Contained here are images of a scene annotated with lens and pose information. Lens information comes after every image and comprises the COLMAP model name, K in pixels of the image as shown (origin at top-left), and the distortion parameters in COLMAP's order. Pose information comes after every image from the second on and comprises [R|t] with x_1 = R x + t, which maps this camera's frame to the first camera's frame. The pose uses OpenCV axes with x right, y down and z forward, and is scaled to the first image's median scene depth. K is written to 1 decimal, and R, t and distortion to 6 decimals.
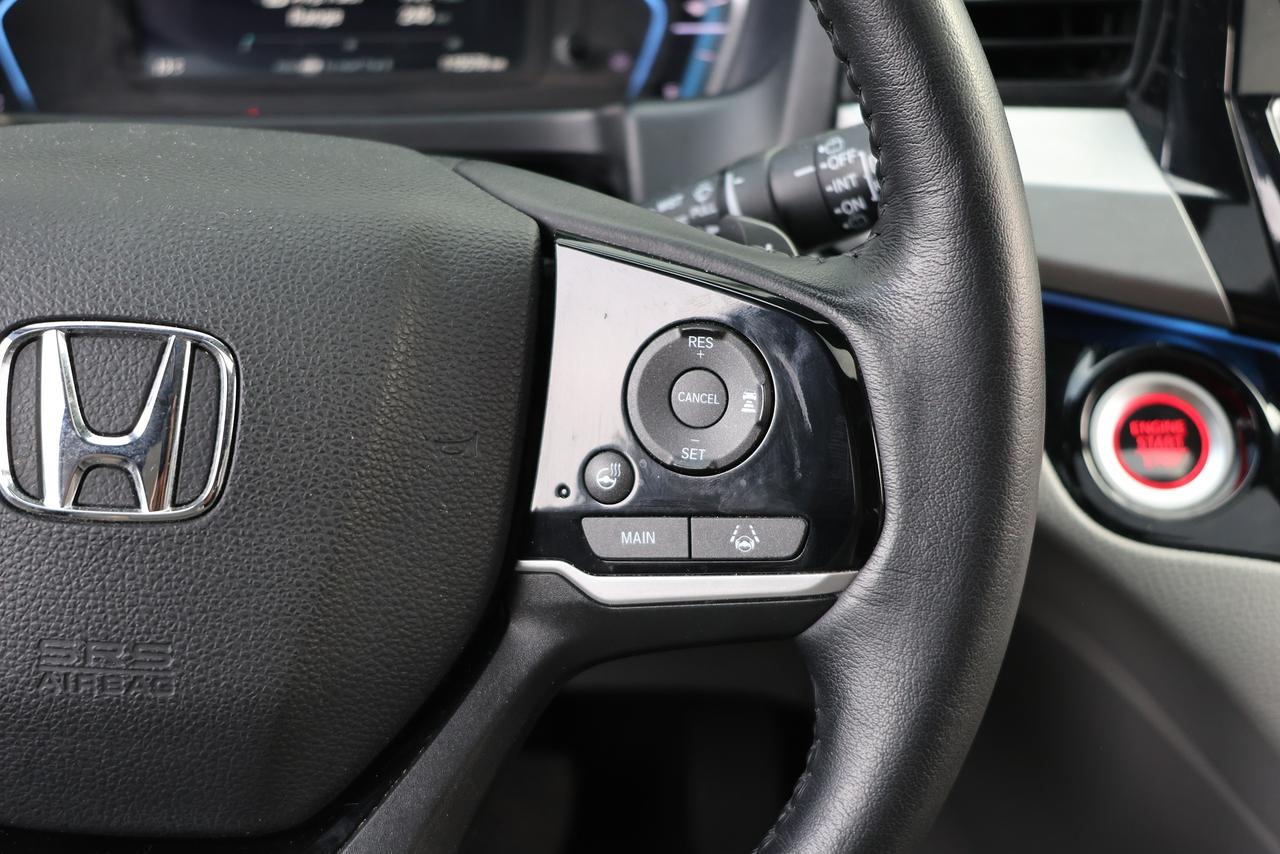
lens RADIAL K [[1726.2, 0, 633.7], [0, 1726.2, 427.2], [0, 0, 1]] dist [-0.006637, 0.000000]
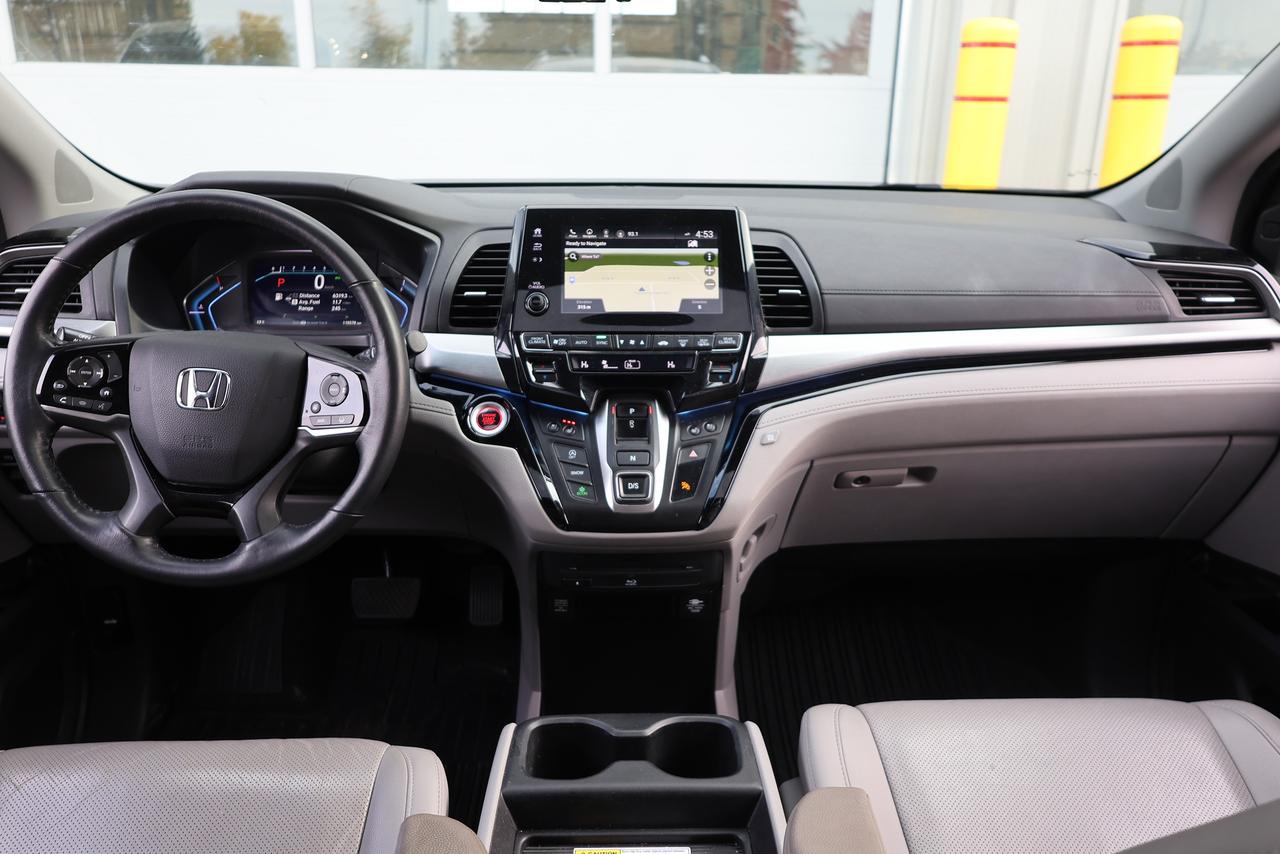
lens RADIAL K [[1002.2, 0, 633.6], [0, 1002.2, 441.1], [0, 0, 1]] dist [0.009761, 0.015113]
pose [[0.999724, 0.020202, -0.011988, 0.849583], [-0.021413, 0.993548, -0.111371, 0.390239], [0.009661, 0.111597, 0.993707, -1.589836]]
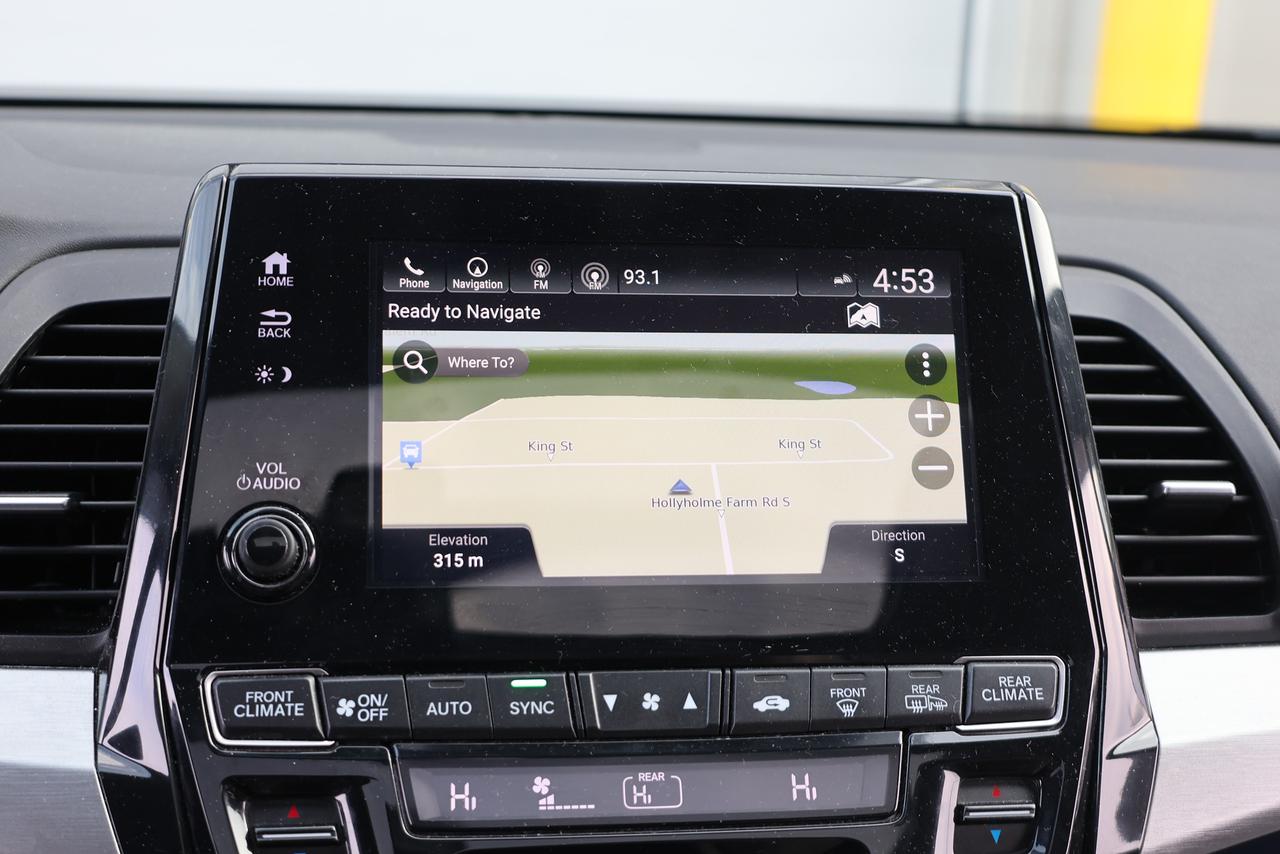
lens RADIAL K [[1726.2, 0, 636.8], [0, 1726.2, 432.2], [0, 0, 1]] dist [-0.006637, 0.000000]
pose [[0.995261, 0.019342, 0.095293, 0.667434], [-0.000740, 0.981495, -0.191487, -0.177098], [-0.097233, 0.190509, 0.976858, 0.010189]]
